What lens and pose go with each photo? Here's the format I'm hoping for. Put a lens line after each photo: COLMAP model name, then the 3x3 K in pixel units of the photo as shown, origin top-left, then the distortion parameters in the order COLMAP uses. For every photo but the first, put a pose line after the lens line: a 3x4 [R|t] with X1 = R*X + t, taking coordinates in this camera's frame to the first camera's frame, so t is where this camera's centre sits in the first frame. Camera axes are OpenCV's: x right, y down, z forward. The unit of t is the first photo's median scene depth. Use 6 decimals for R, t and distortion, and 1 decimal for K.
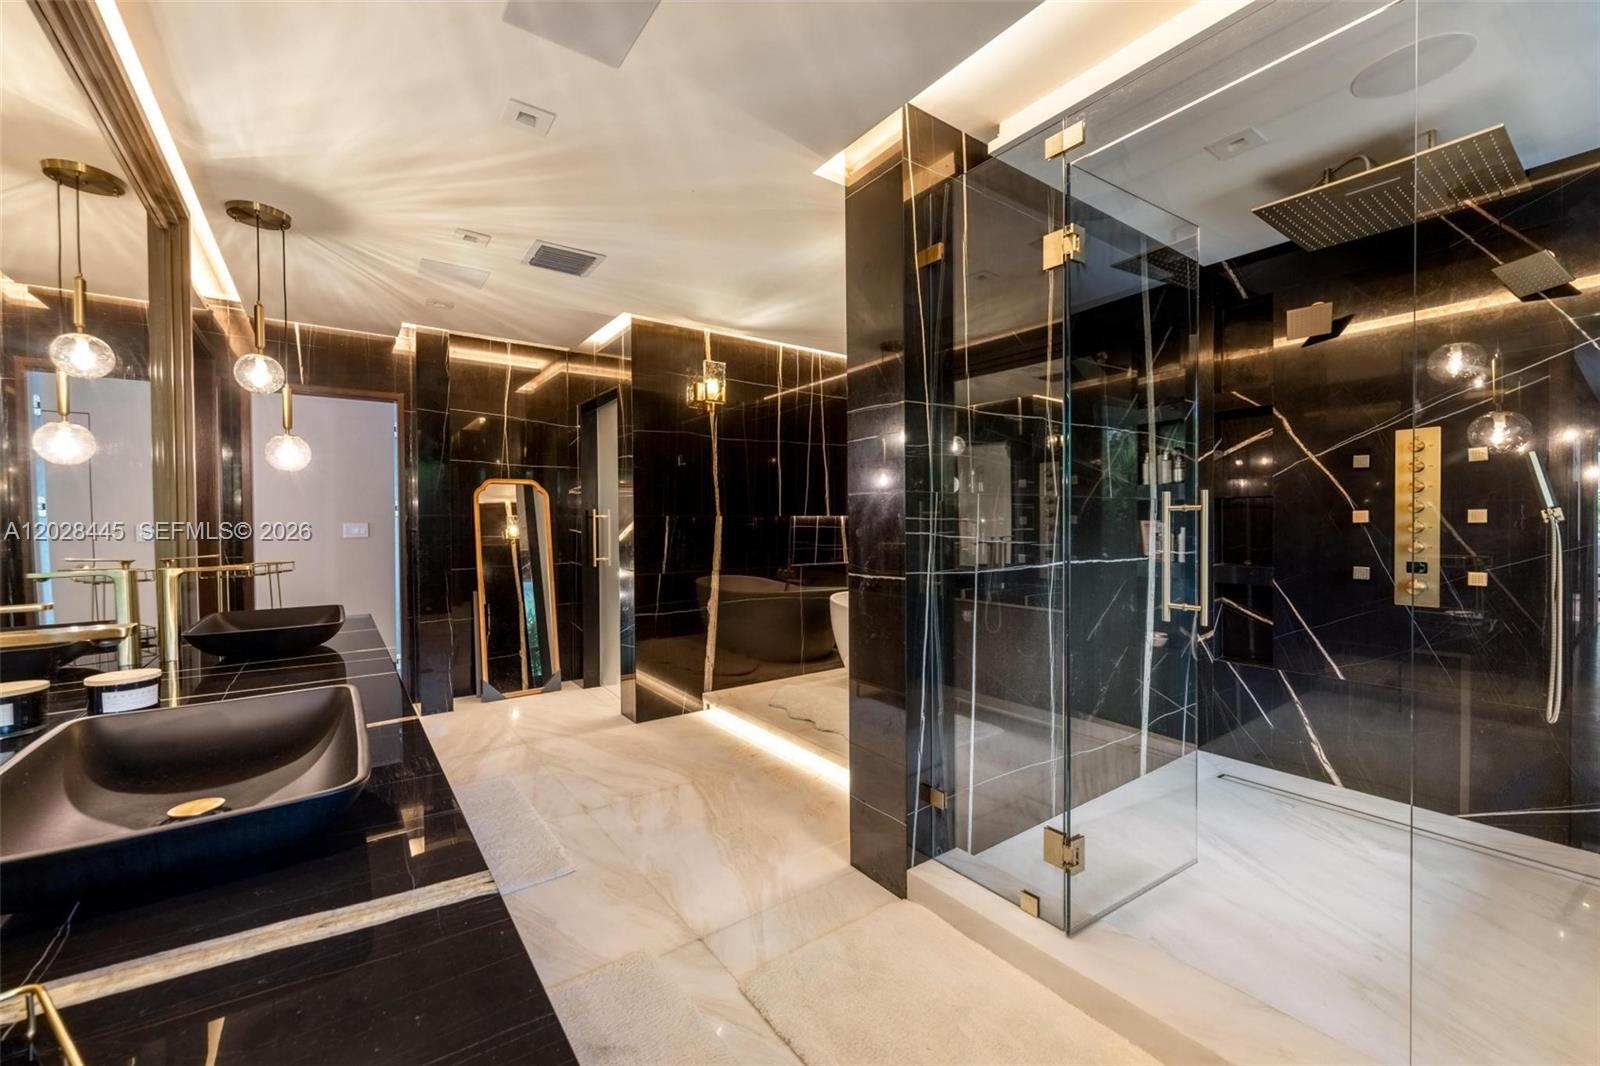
lens RADIAL K [[643.5, 0, 796.5], [0, 643.5, 530.5], [0, 0, 1]] dist [-0.000157, 0.000185]
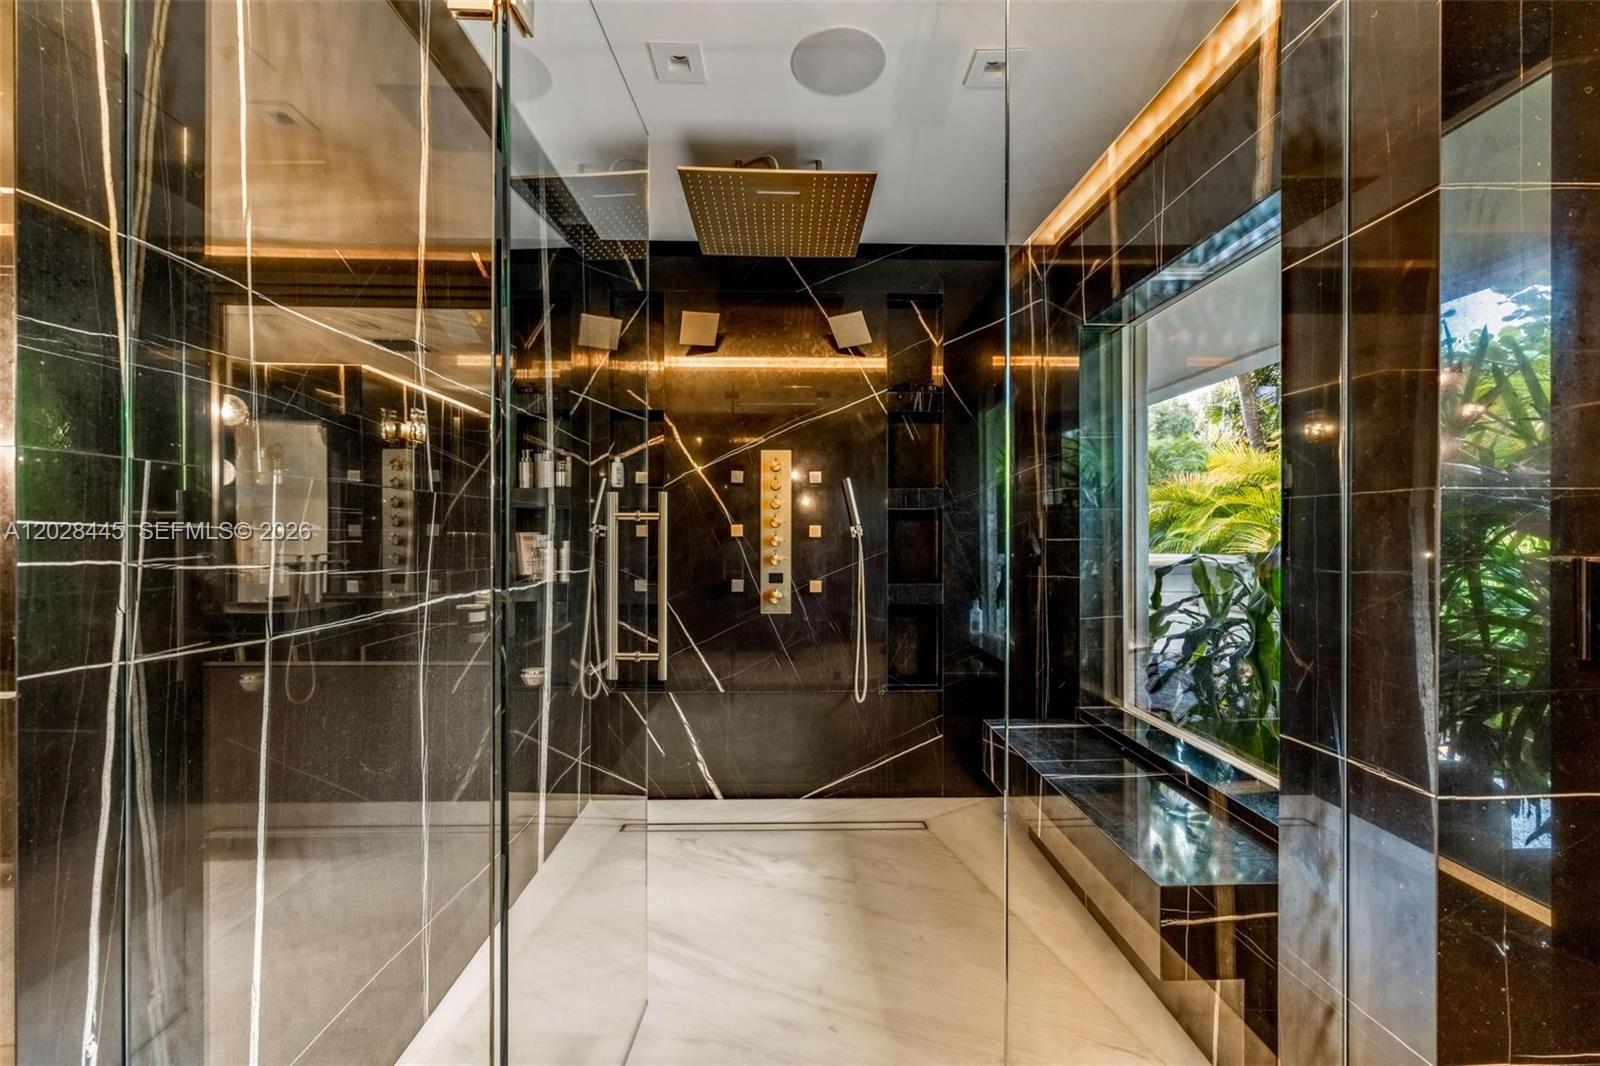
lens RADIAL K [[636.0, 0, 796.4], [0, 636.0, 532.9], [0, 0, 1]] dist [0.001282, 0.000446]
pose [[0.568363, 0.007728, 0.822742, 0.093809], [0.002886, 0.999931, -0.011386, -0.006019], [-0.822773, 0.008846, 0.568301, 0.339566]]
